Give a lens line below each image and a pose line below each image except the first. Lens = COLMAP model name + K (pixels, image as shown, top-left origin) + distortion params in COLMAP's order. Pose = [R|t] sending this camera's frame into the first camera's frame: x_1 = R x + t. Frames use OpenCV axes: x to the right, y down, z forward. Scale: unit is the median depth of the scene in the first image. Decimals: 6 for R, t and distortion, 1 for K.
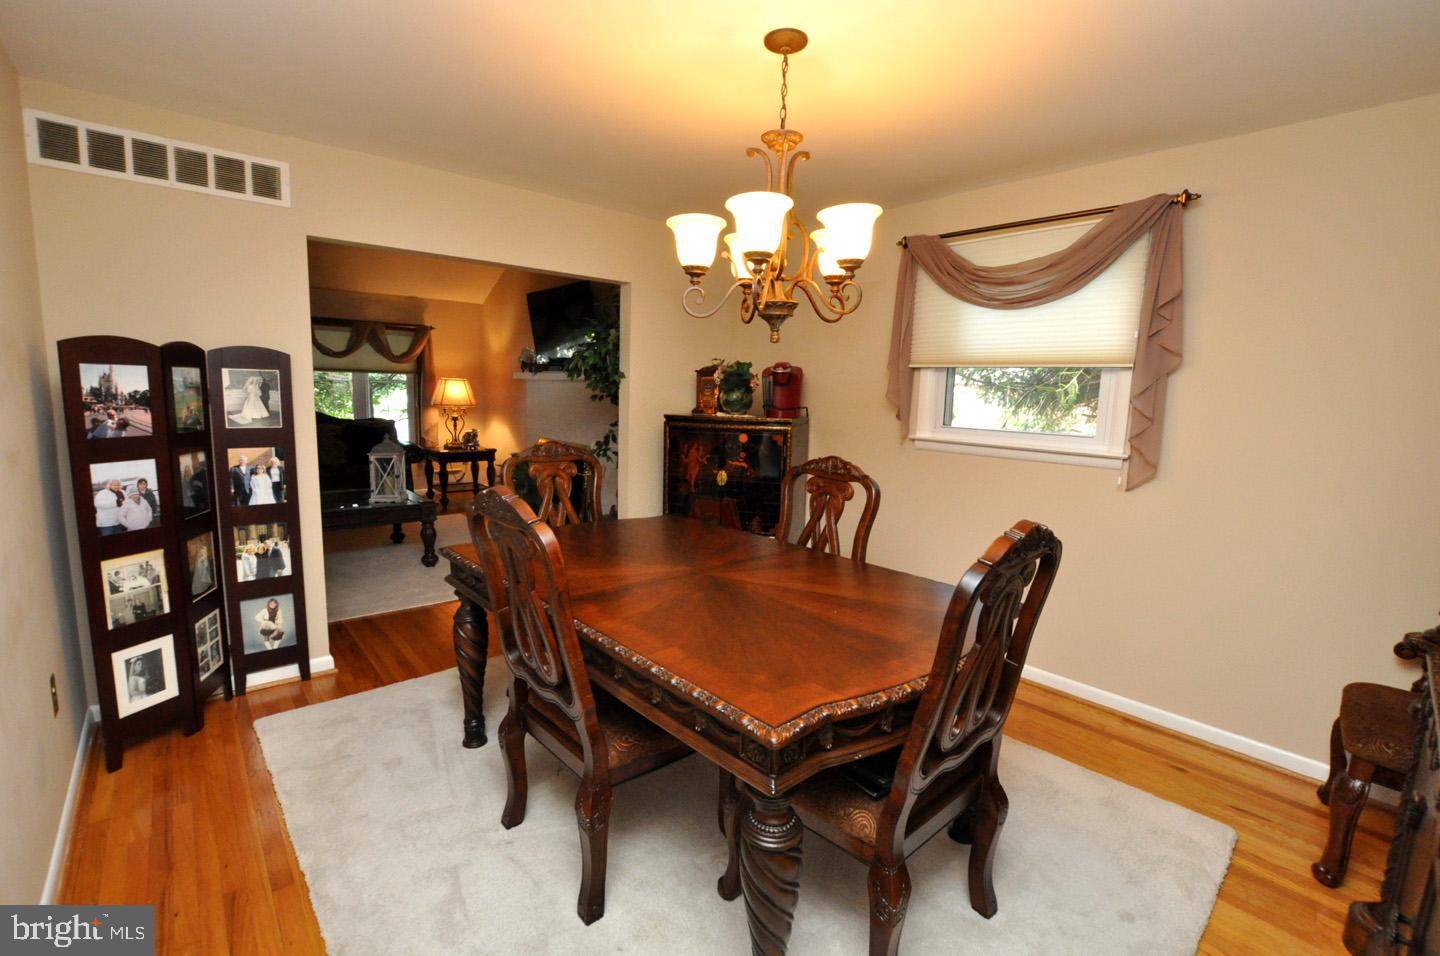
lens RADIAL K [[627.2, 0, 720.8], [0, 627.2, 473.7], [0, 0, 1]] dist [-0.003485, -0.000224]
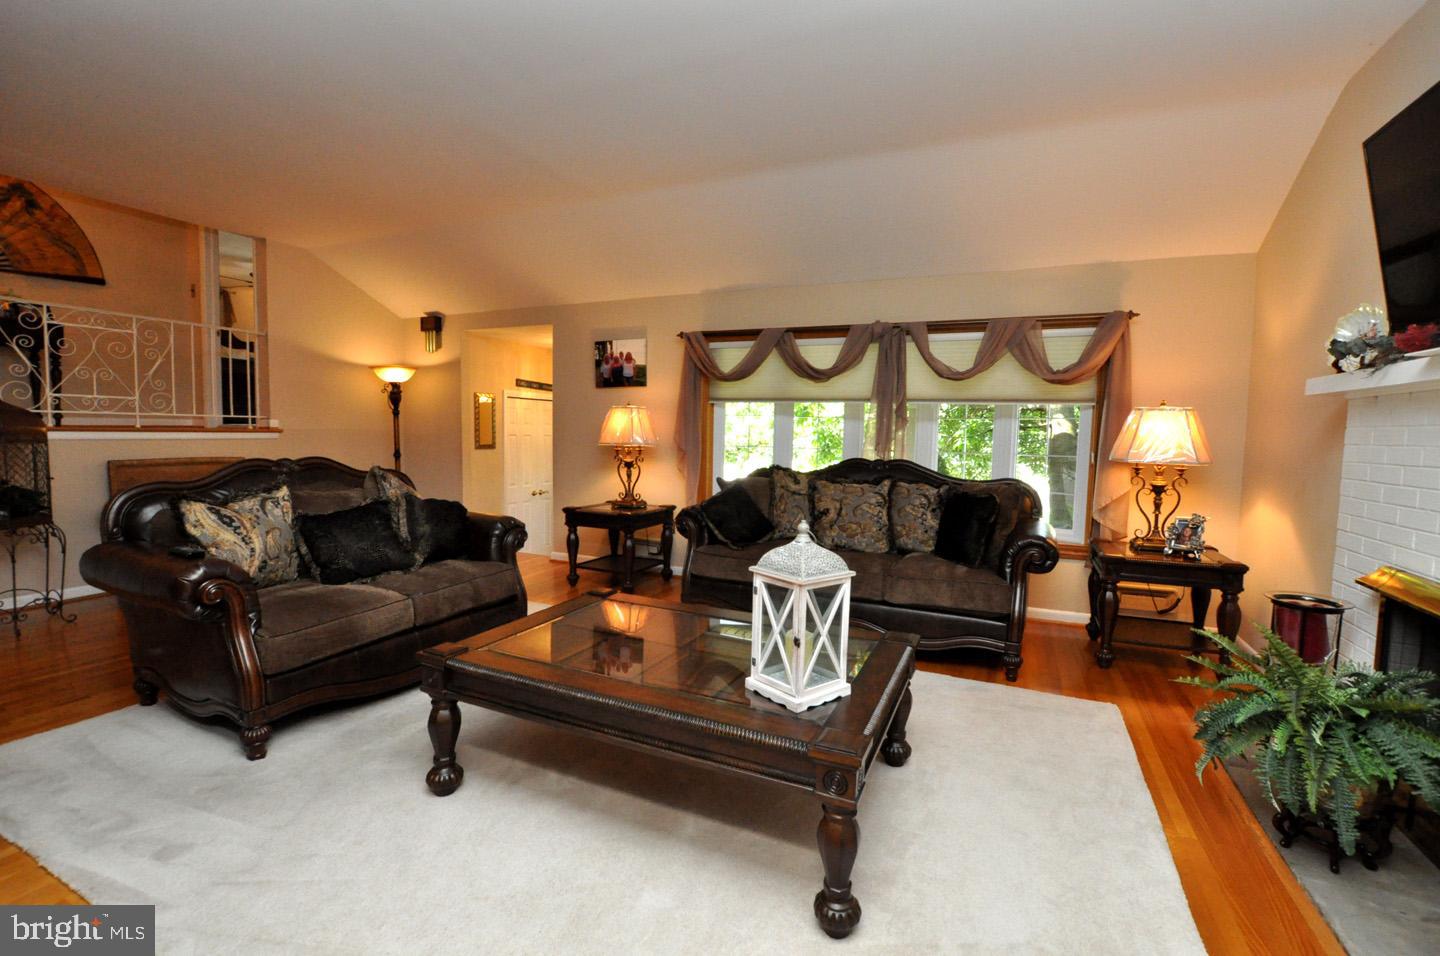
lens RADIAL K [[627.2, 0, 720.5], [0, 627.2, 466.7], [0, 0, 1]] dist [-0.003485, -0.000224]
pose [[0.411612, 0.034899, -0.910691, -0.129662], [-0.124810, 0.992010, -0.018396, -0.056770], [0.902773, 0.121235, 0.412679, 0.519731]]
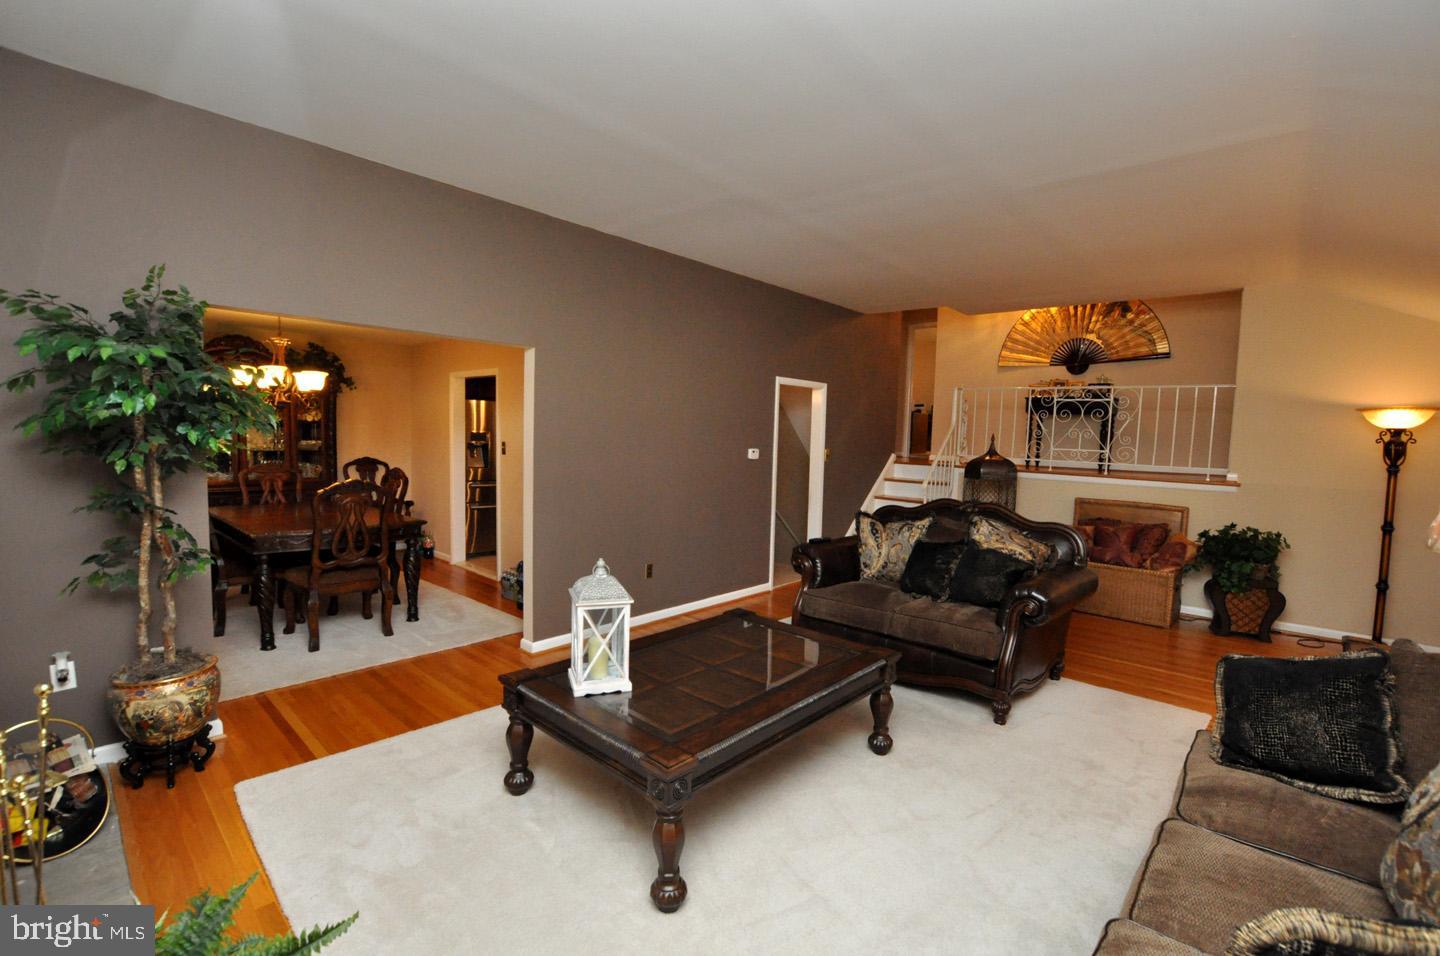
lens RADIAL K [[627.2, 0, 719.9], [0, 627.2, 480.8], [0, 0, 1]] dist [-0.003485, -0.000224]
pose [[-0.993334, -0.037419, -0.109028, -0.248124], [-0.059912, 0.975650, 0.210993, -0.114853], [0.098478, 0.216119, -0.971388, 0.764980]]
